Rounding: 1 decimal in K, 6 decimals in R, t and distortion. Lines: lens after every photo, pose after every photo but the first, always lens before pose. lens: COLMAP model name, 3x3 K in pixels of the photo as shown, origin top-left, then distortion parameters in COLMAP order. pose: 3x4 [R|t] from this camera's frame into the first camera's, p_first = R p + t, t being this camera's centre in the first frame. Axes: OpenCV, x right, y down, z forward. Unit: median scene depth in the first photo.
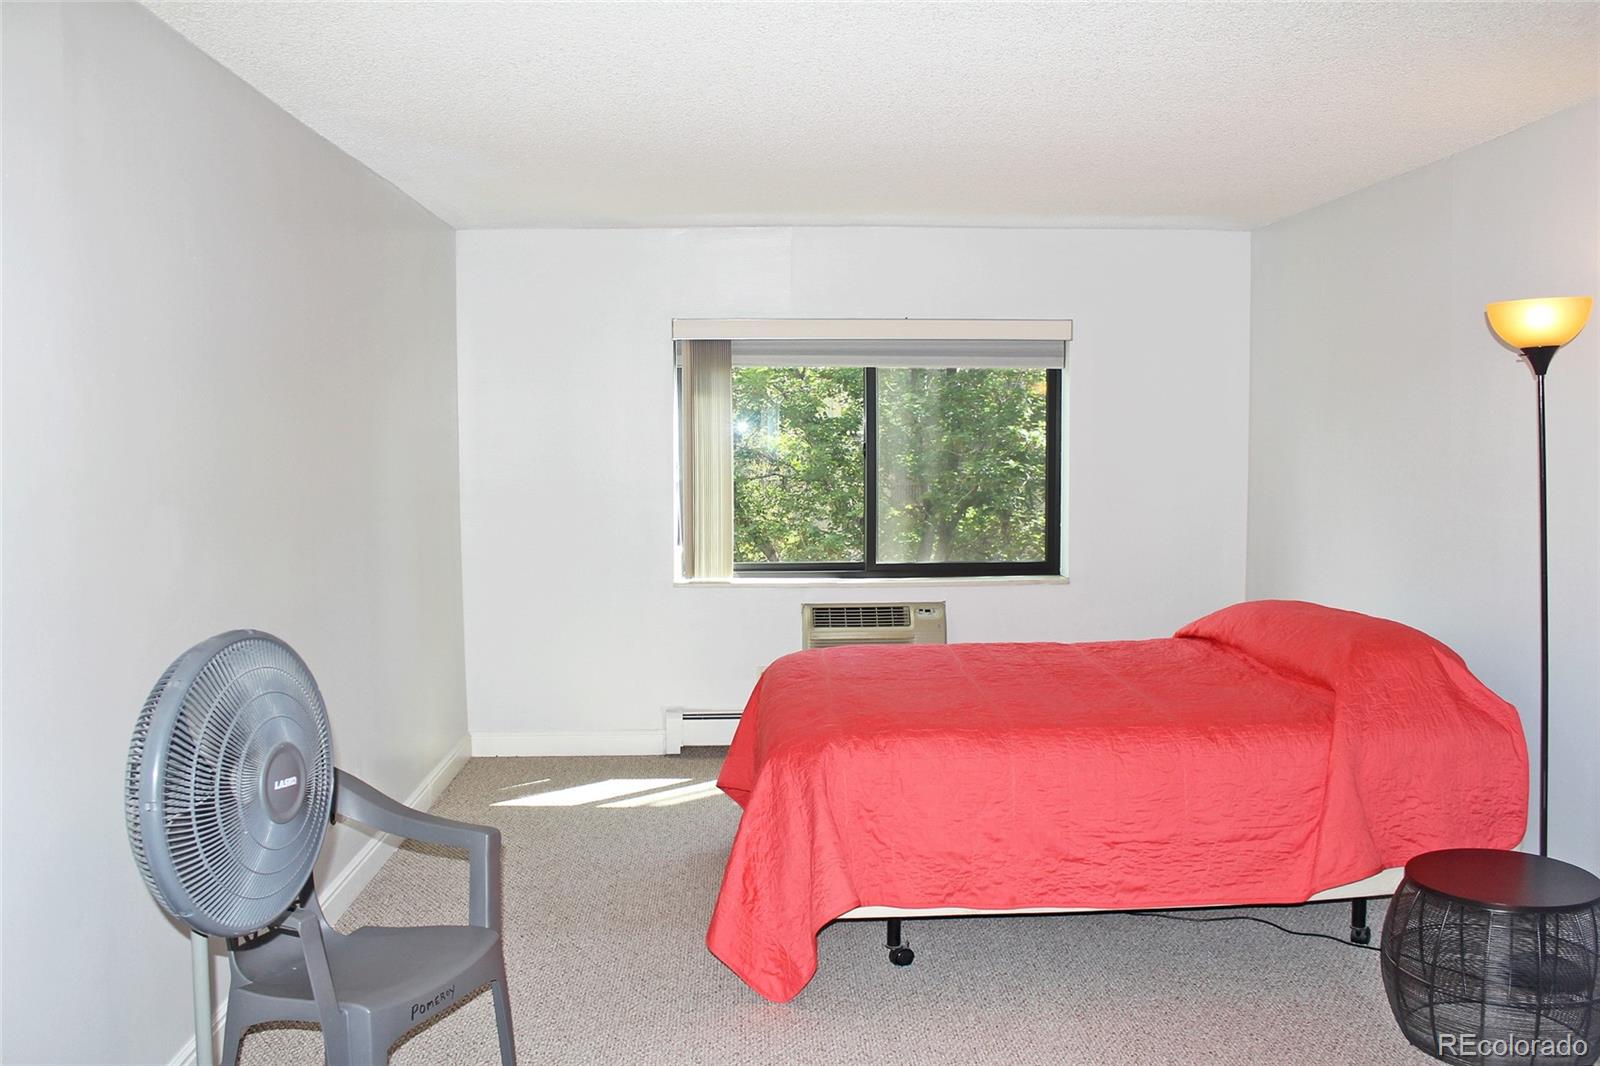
lens RADIAL K [[1394.4, 0, 800.0], [0, 1394.4, 533.0], [0, 0, 1]] dist [-0.083040, 0.010607]
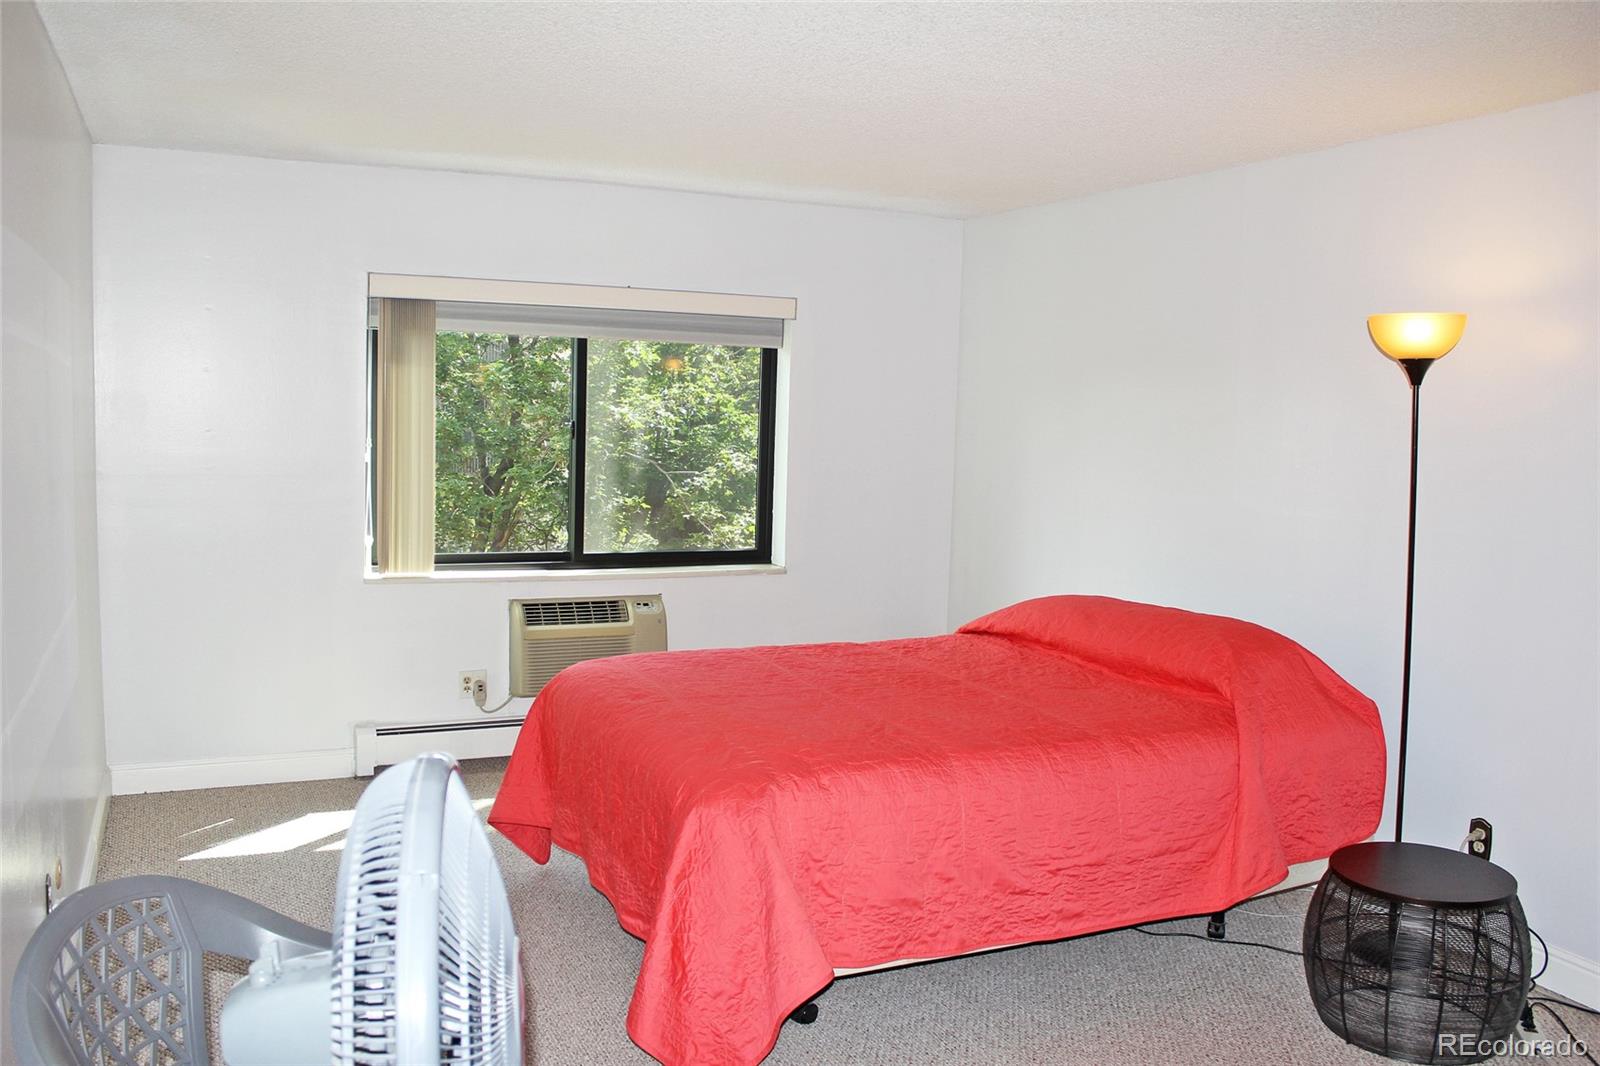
lens RADIAL K [[1355.2, 0, 800.0], [0, 1355.2, 533.0], [0, 0, 1]] dist [-0.130124, 0.086160]
pose [[0.924845, -0.001429, 0.380341, -0.269892], [-0.007383, 0.999737, 0.021708, -0.020672], [-0.380272, -0.022884, 0.924592, 0.231881]]
